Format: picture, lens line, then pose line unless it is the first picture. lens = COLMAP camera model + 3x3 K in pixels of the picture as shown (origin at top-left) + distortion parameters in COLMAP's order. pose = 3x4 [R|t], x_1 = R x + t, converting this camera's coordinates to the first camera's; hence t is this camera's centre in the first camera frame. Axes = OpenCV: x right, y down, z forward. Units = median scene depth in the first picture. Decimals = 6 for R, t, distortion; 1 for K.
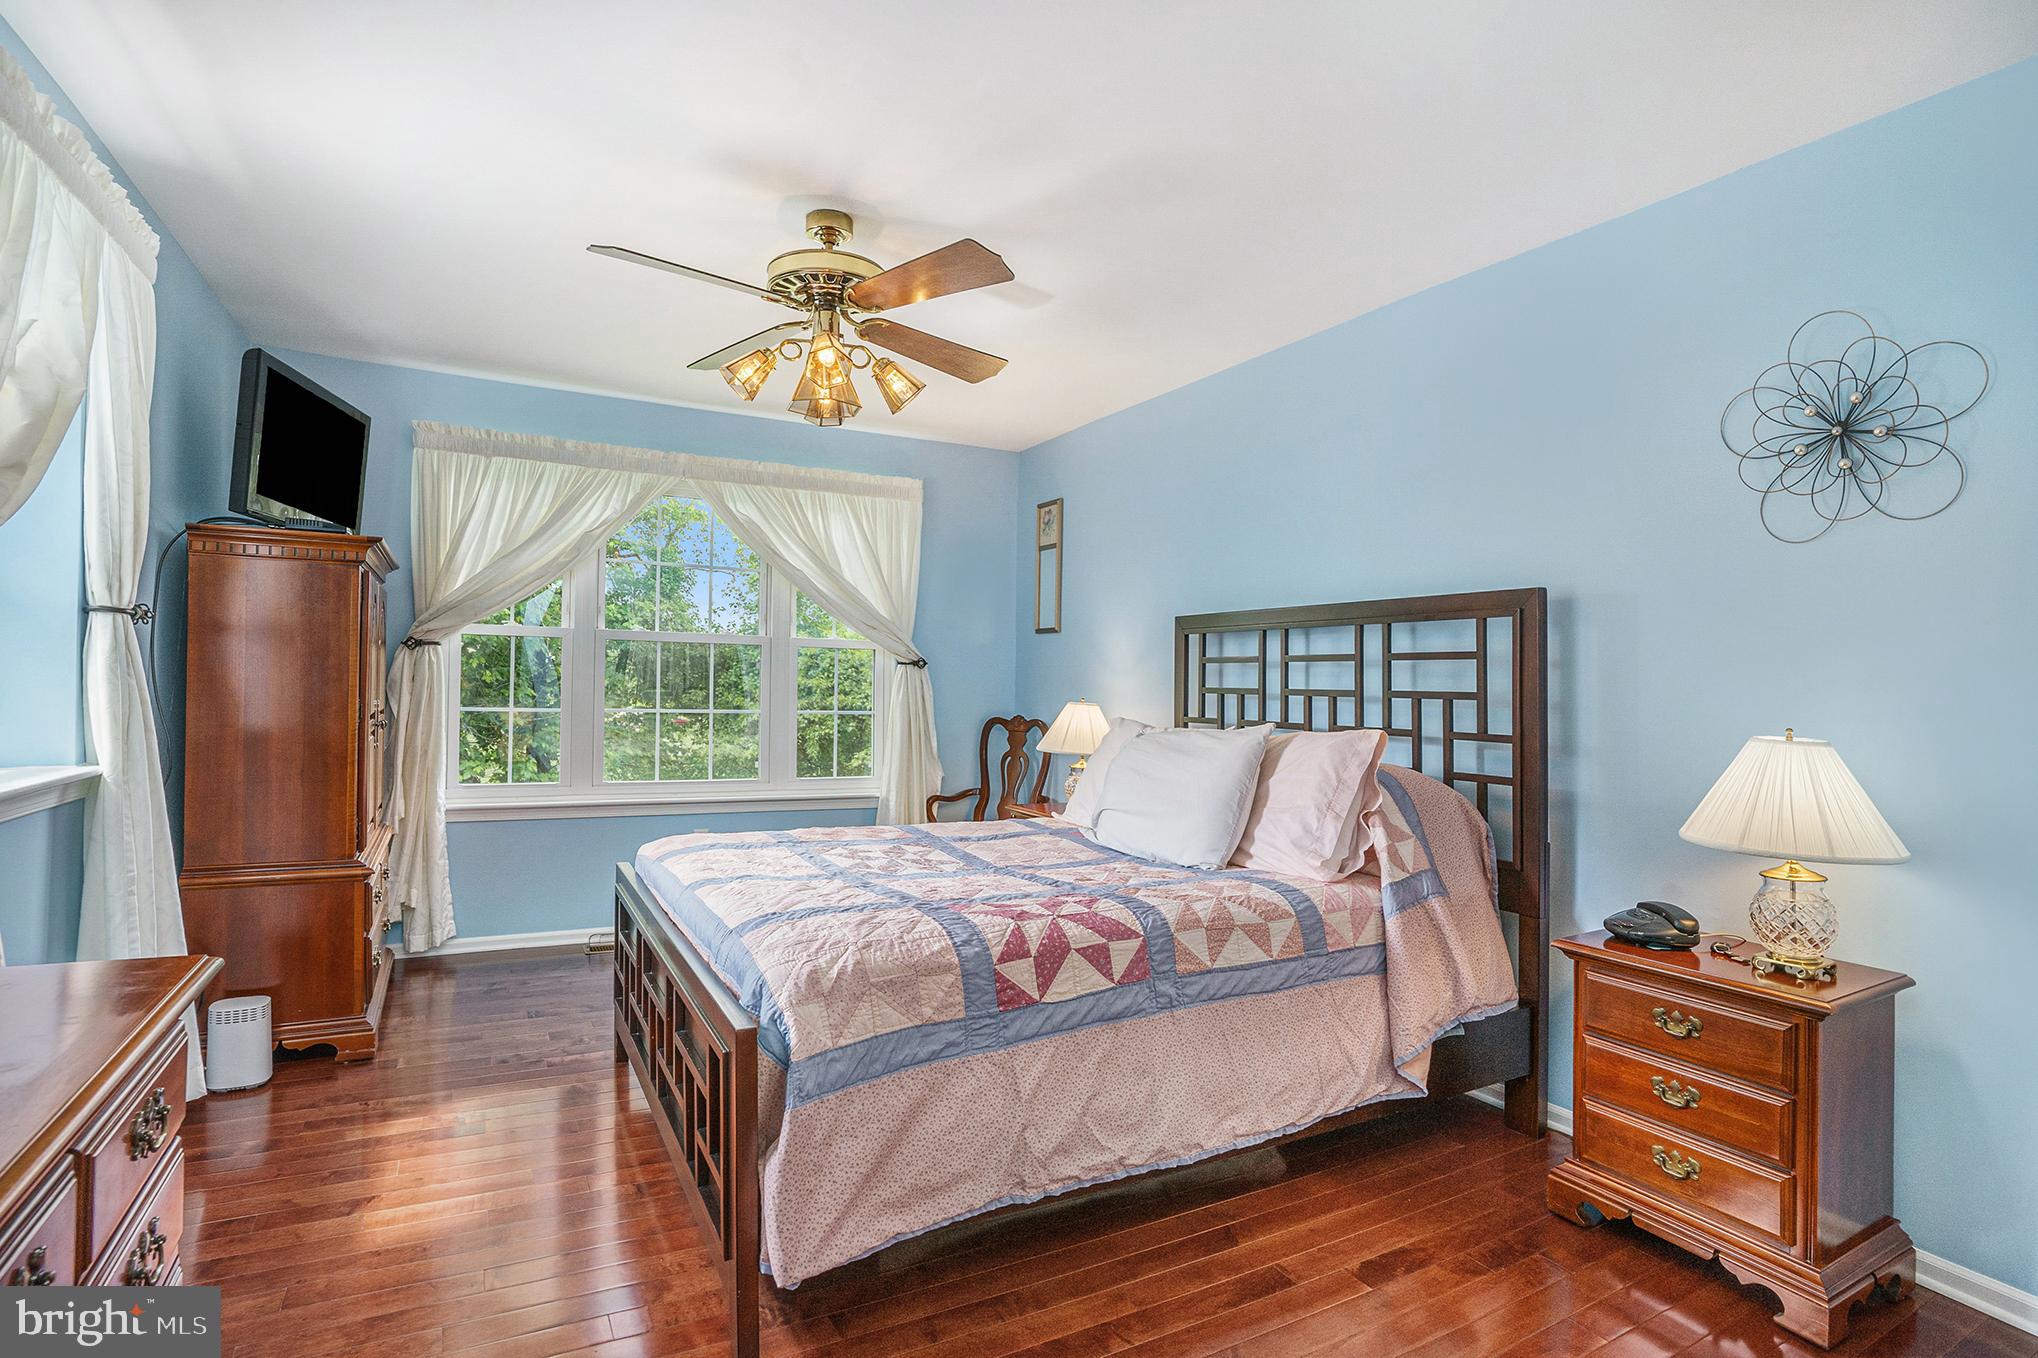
lens RADIAL K [[1044.3, 0, 945.2], [0, 1044.3, 651.4], [0, 0, 1]] dist [0.012758, -0.027092]
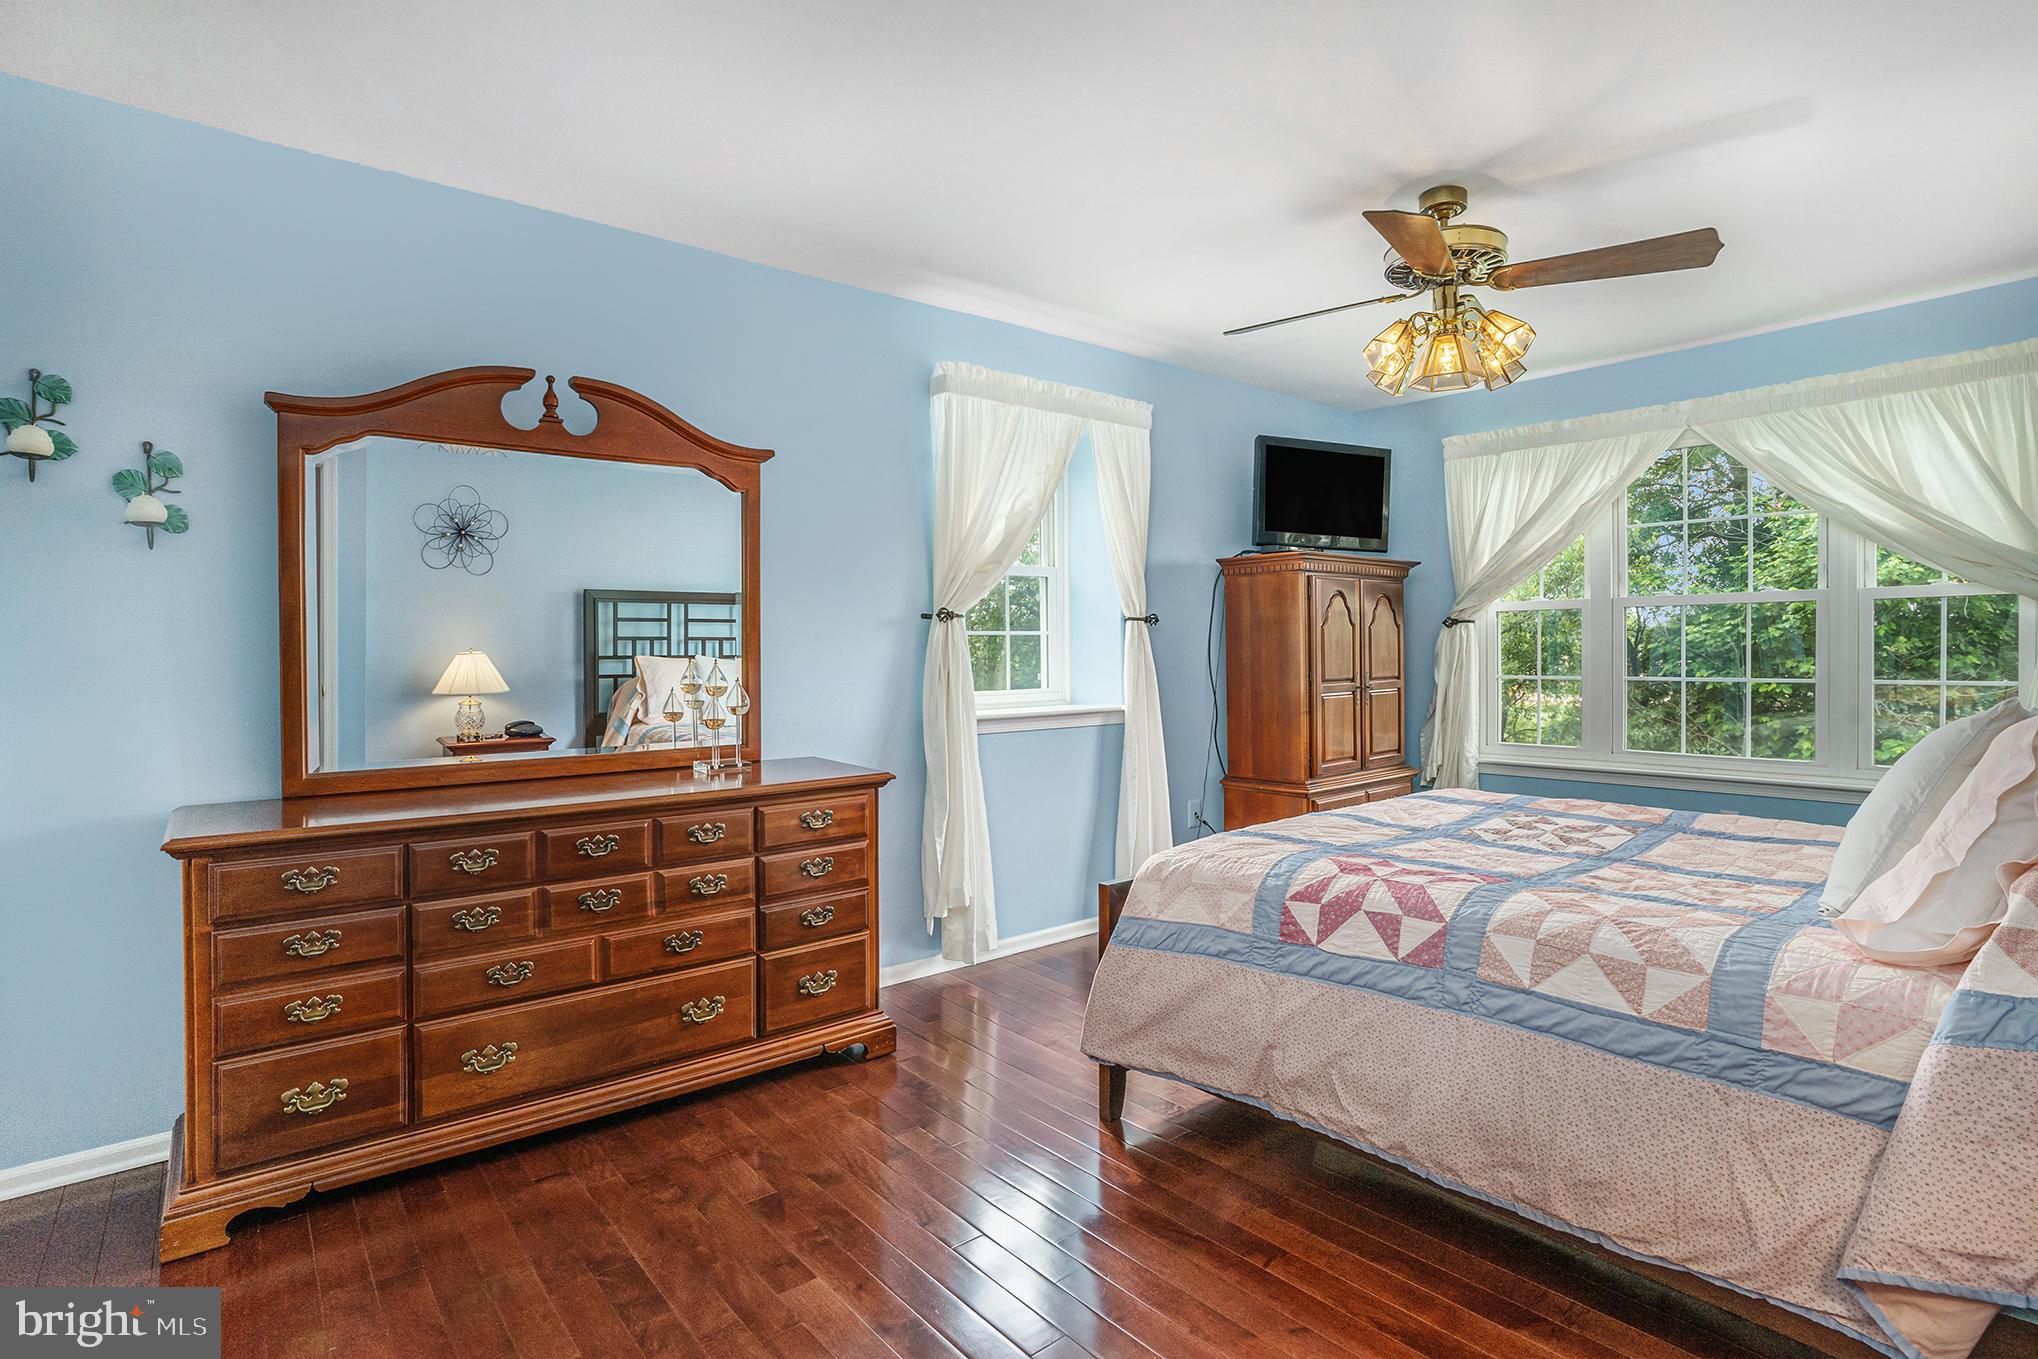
lens RADIAL K [[1008.6, 0, 1018.7], [0, 1008.6, 650.9], [0, 0, 1]] dist [-0.051952, 0.022744]
pose [[0.219176, -0.019374, -0.975493, 1.001348], [0.033364, 0.999367, -0.012352, 0.045210], [0.975115, -0.029840, 0.219683, 0.505642]]
